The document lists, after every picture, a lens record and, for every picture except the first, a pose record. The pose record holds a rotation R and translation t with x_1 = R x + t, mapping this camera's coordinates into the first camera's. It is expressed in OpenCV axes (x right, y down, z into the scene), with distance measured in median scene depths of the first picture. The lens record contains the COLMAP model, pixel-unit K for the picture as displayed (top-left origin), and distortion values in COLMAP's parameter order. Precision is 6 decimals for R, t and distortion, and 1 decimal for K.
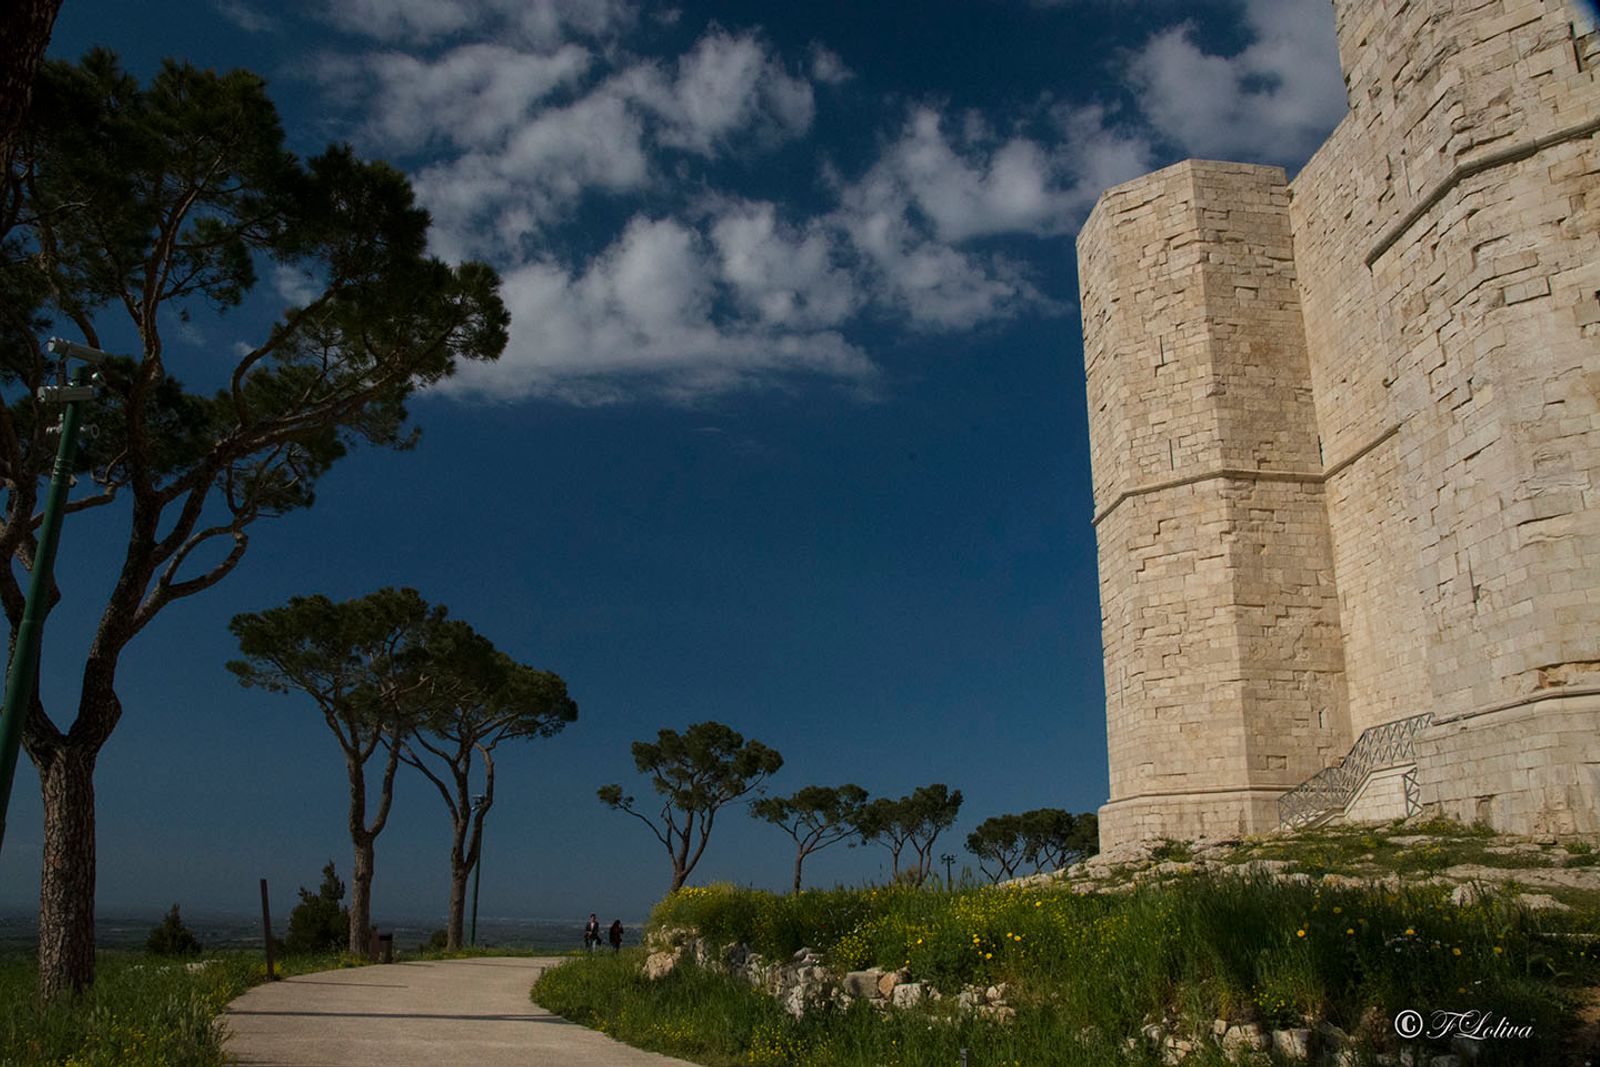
lens RADIAL K [[1346.4, 0, 797.0], [0, 1346.4, 550.3], [0, 0, 1]] dist [-0.096830, 0.087084]
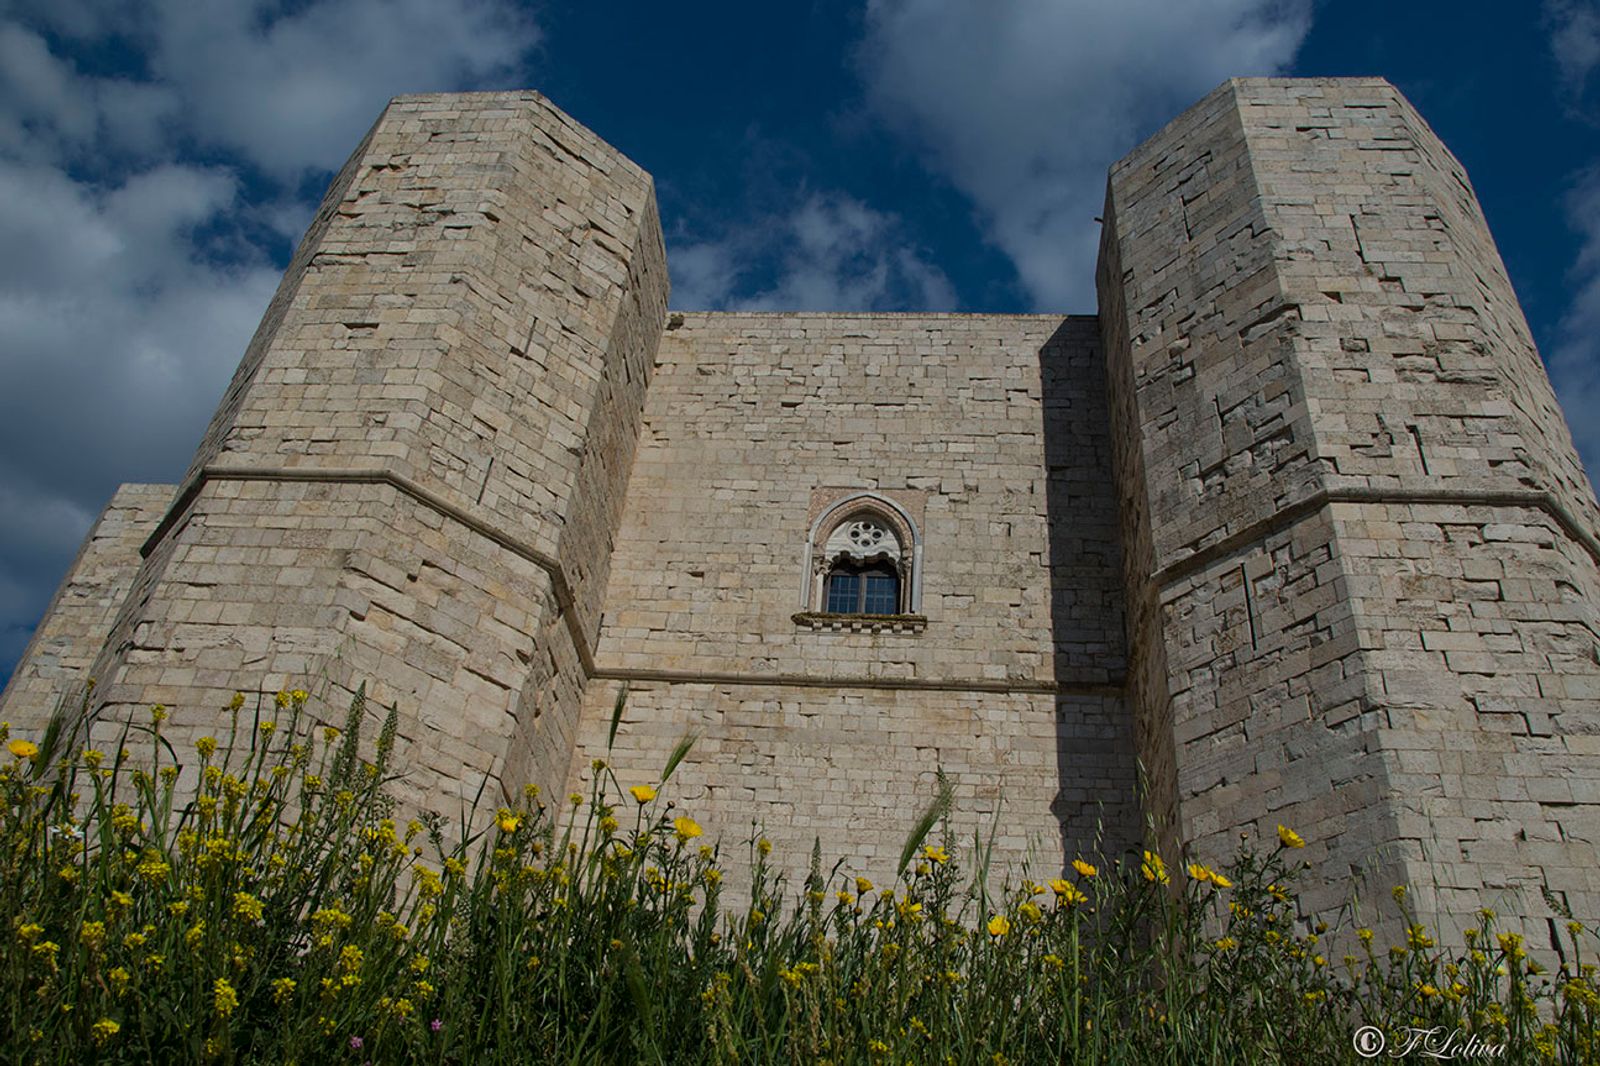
lens RADIAL K [[1346.4, 0, 797.0], [0, 1346.4, 549.8], [0, 0, 1]] dist [-0.096830, 0.087084]
pose [[0.131140, 0.612657, 0.779393, -0.112682], [-0.326760, 0.768962, -0.549478, 0.209920], [-0.935965, -0.182616, 0.301033, 0.713011]]
